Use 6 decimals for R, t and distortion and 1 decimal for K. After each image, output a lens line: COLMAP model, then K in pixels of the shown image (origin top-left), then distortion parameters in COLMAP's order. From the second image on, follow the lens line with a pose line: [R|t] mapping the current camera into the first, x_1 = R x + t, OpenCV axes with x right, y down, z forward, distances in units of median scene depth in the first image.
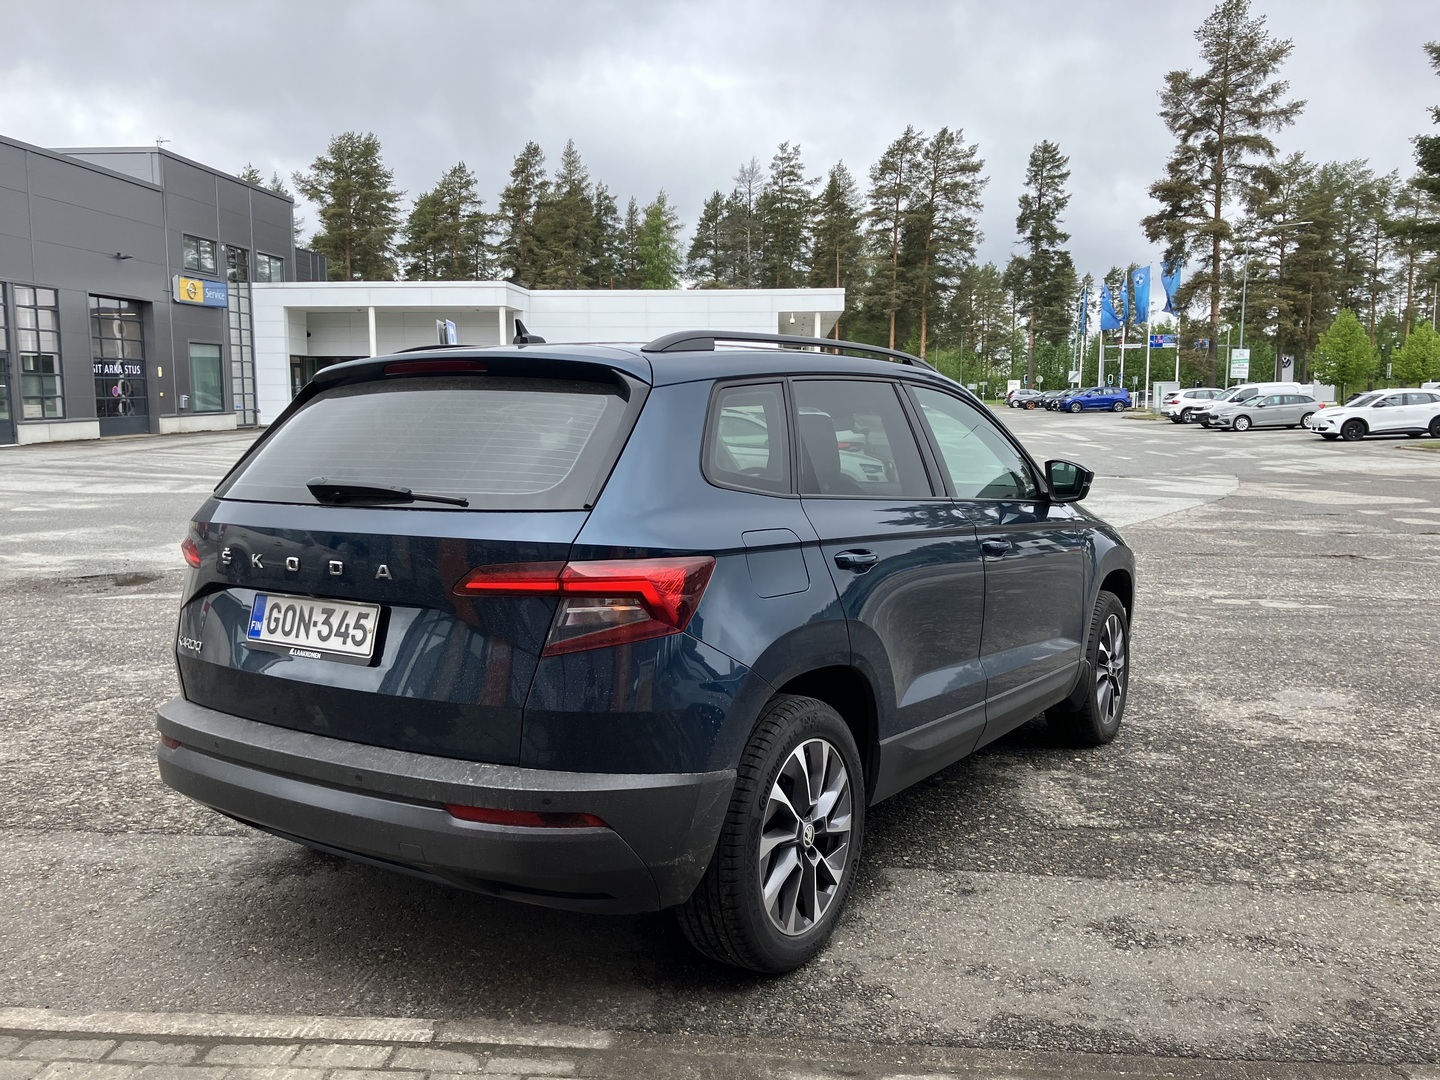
lens RADIAL K [[1161.6, 0, 711.1], [0, 1161.6, 543.7], [0, 0, 1]] dist [0.095696, -0.121800]
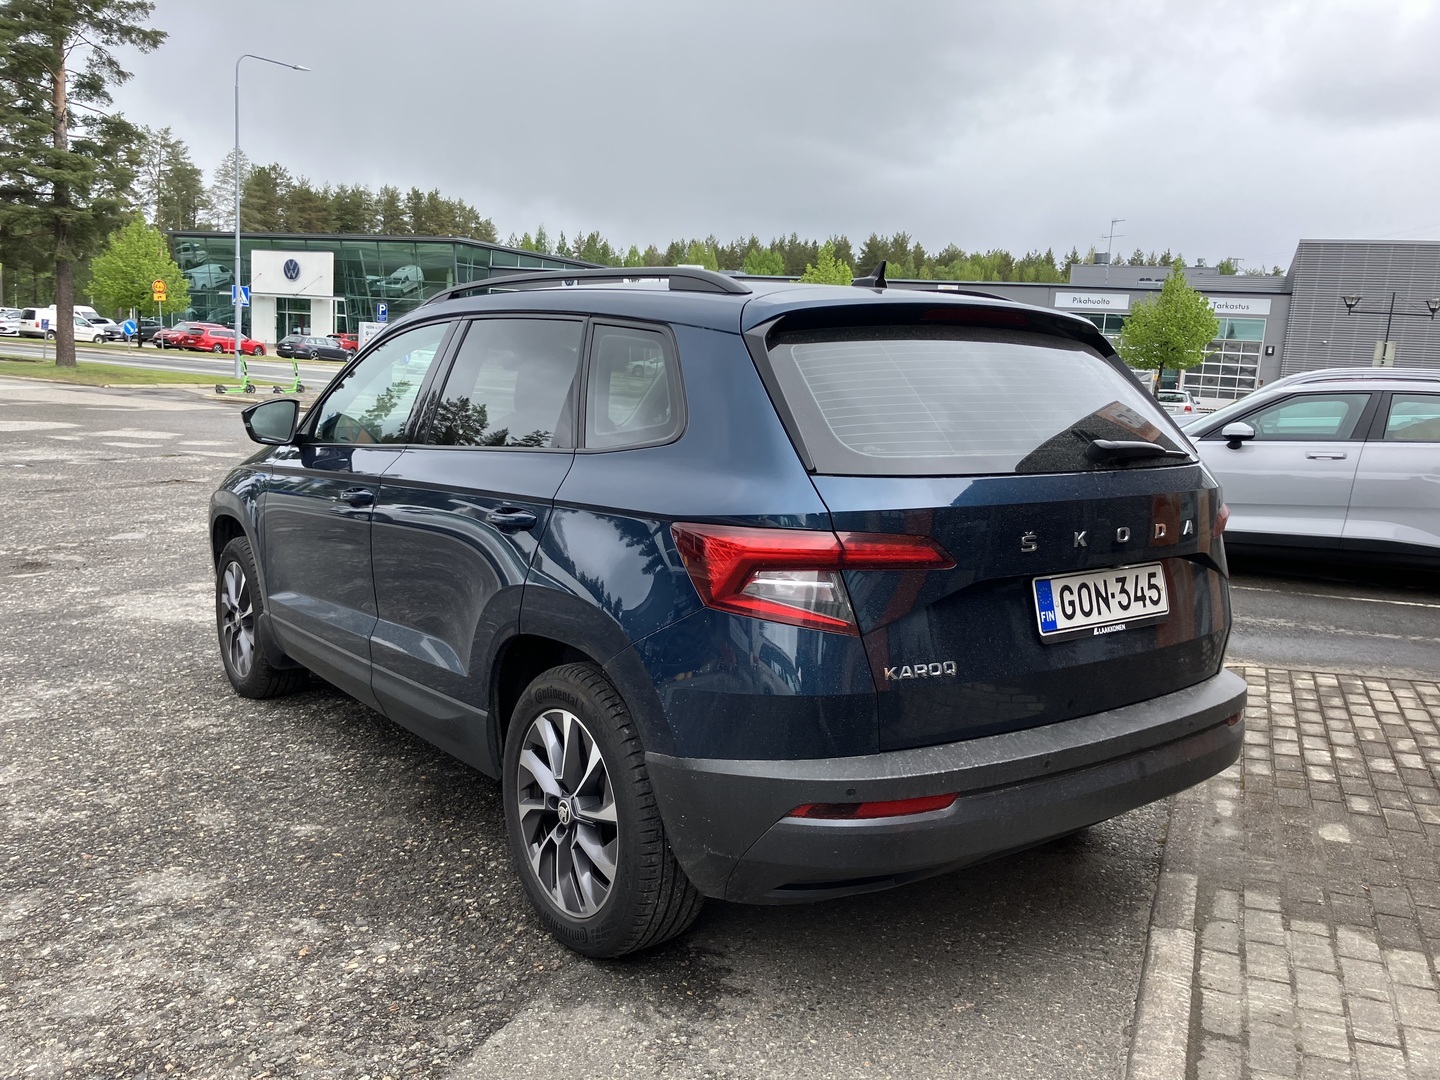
lens RADIAL K [[1161.6, 0, 711.1], [0, 1161.6, 543.7], [0, 0, 1]] dist [0.095696, -0.121800]
pose [[0.359684, -0.127307, 0.924348, -1.335540], [0.071150, 0.991506, 0.108870, -0.101144], [-0.930357, 0.026609, 0.365687, 0.953968]]
